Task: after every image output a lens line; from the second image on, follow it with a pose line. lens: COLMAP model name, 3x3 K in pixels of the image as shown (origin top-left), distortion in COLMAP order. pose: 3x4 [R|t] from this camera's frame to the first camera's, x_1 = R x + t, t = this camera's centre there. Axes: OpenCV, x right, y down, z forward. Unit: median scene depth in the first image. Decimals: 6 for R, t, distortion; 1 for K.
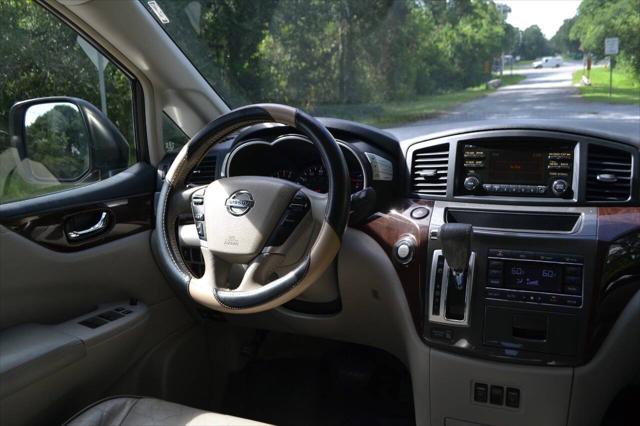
lens RADIAL K [[548.0, 0, 318.4], [0, 548.0, 221.6], [0, 0, 1]] dist [-0.074978, 0.011199]
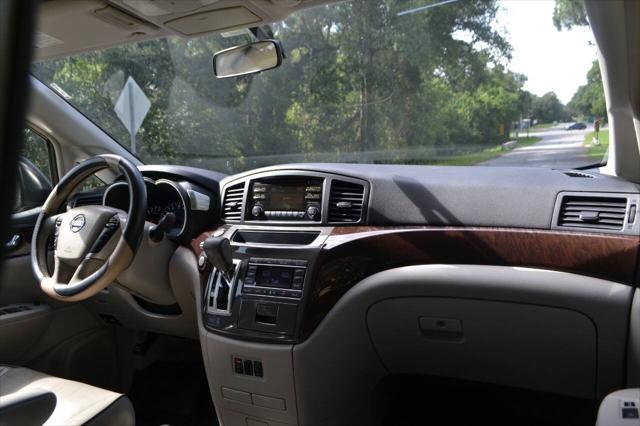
lens RADIAL K [[509.5, 0, 318.7], [0, 509.5, 225.5], [0, 0, 1]] dist [-0.106523, 0.047014]
pose [[0.998269, 0.002002, -0.058773, 0.502566], [-0.007456, 0.995664, -0.092728, 0.078125], [0.058333, 0.093006, 0.993955, -0.220031]]
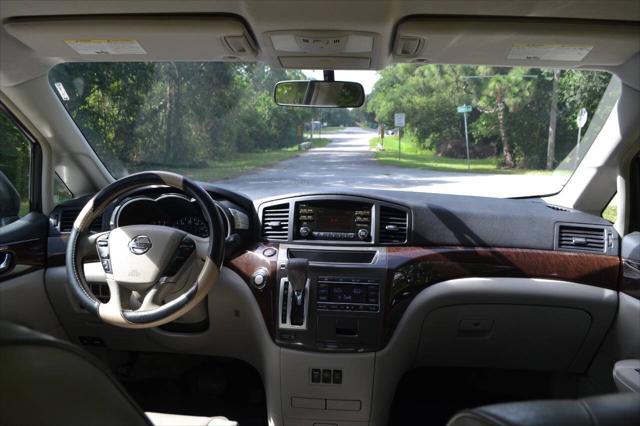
lens RADIAL K [[509.5, 0, 318.7], [0, 509.5, 225.5], [0, 0, 1]] dist [-0.106523, 0.047014]
pose [[0.943877, 0.009992, 0.330146, -0.125729], [0.017805, 0.996550, -0.081065, 0.023351], [-0.329817, 0.082394, 0.940442, -0.268498]]
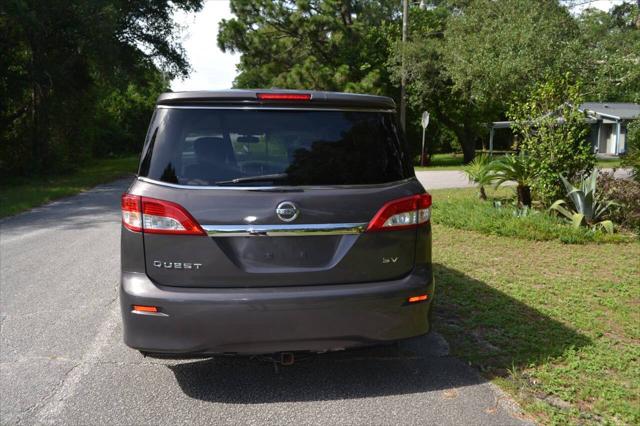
lens RADIAL K [[548.0, 0, 318.4], [0, 548.0, 221.6], [0, 0, 1]] dist [-0.074978, 0.011199]
pose [[0.835017, -0.025345, 0.549640, -2.151272], [0.089031, 0.991998, -0.089513, 1.009195], [-0.542973, 0.123680, 0.830592, -4.058626]]
